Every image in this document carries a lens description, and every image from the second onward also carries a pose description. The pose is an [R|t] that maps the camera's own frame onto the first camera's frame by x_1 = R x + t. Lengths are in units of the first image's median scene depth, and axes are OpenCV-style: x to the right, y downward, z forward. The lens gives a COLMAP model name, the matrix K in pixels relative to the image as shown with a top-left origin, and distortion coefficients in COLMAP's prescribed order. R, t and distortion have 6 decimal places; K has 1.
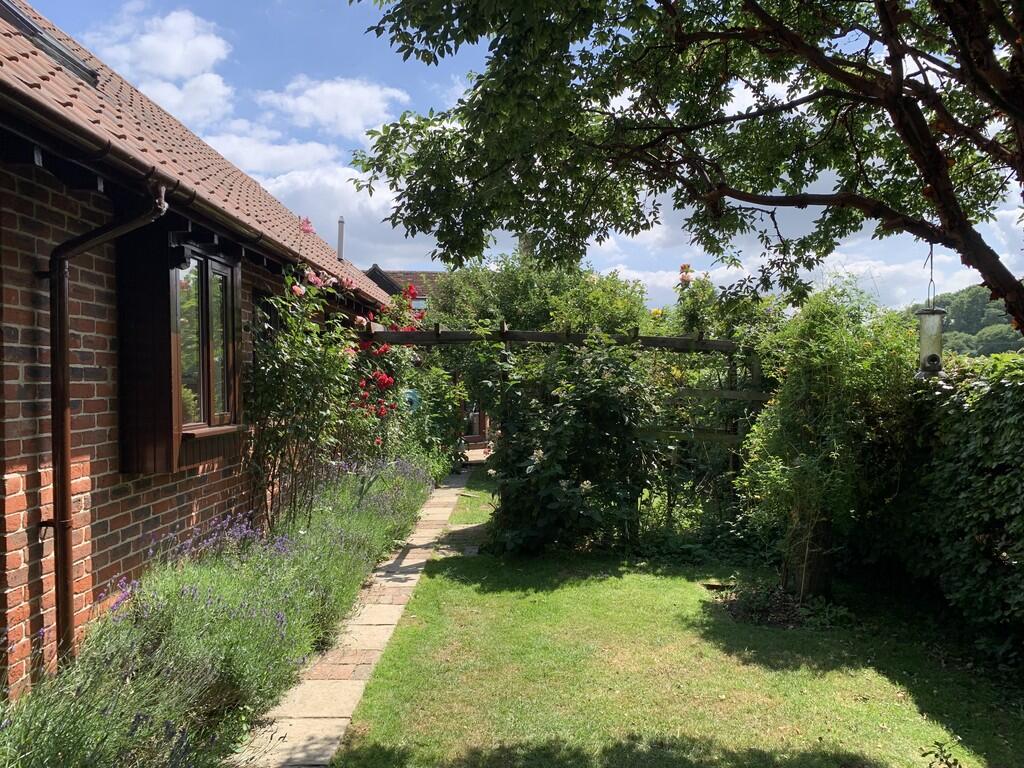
lens RADIAL K [[784.5, 0, 512.0], [0, 784.5, 384.0], [0, 0, 1]] dist [0.073467, -0.000096]
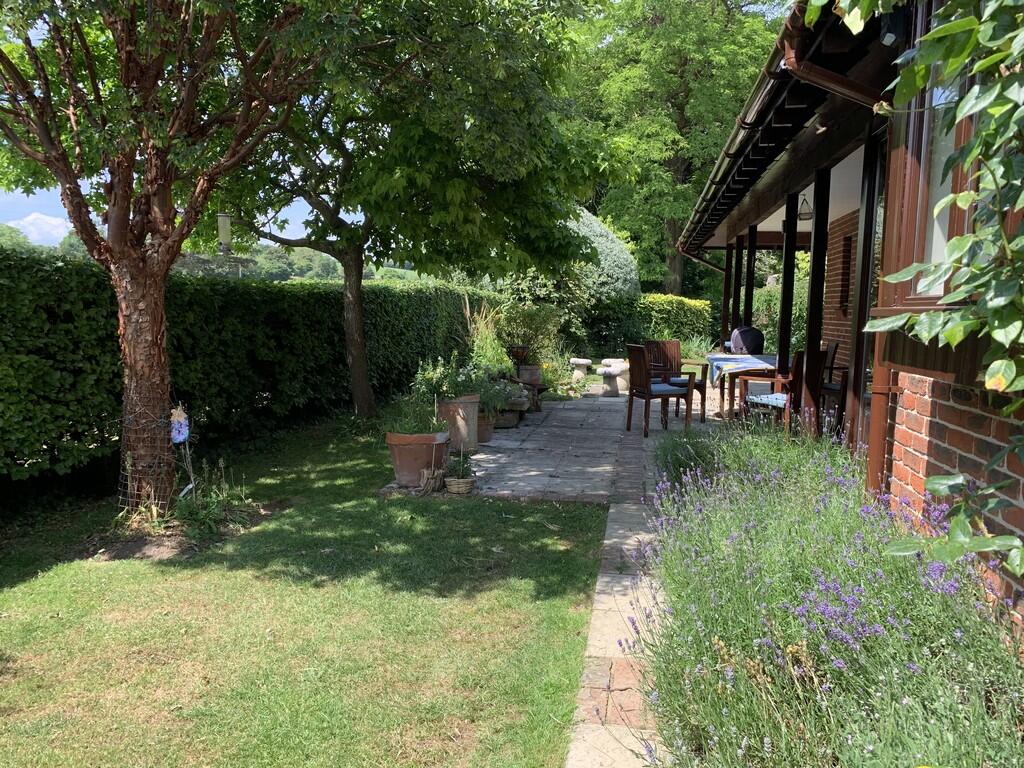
lens RADIAL K [[784.5, 0, 512.0], [0, 784.5, 384.0], [0, 0, 1]] dist [0.073467, -0.000096]
pose [[-0.986546, -0.008565, 0.163259, -0.273159], [0.006432, 0.995820, 0.091111, 0.084538], [-0.163357, 0.090935, -0.982367, 1.997644]]
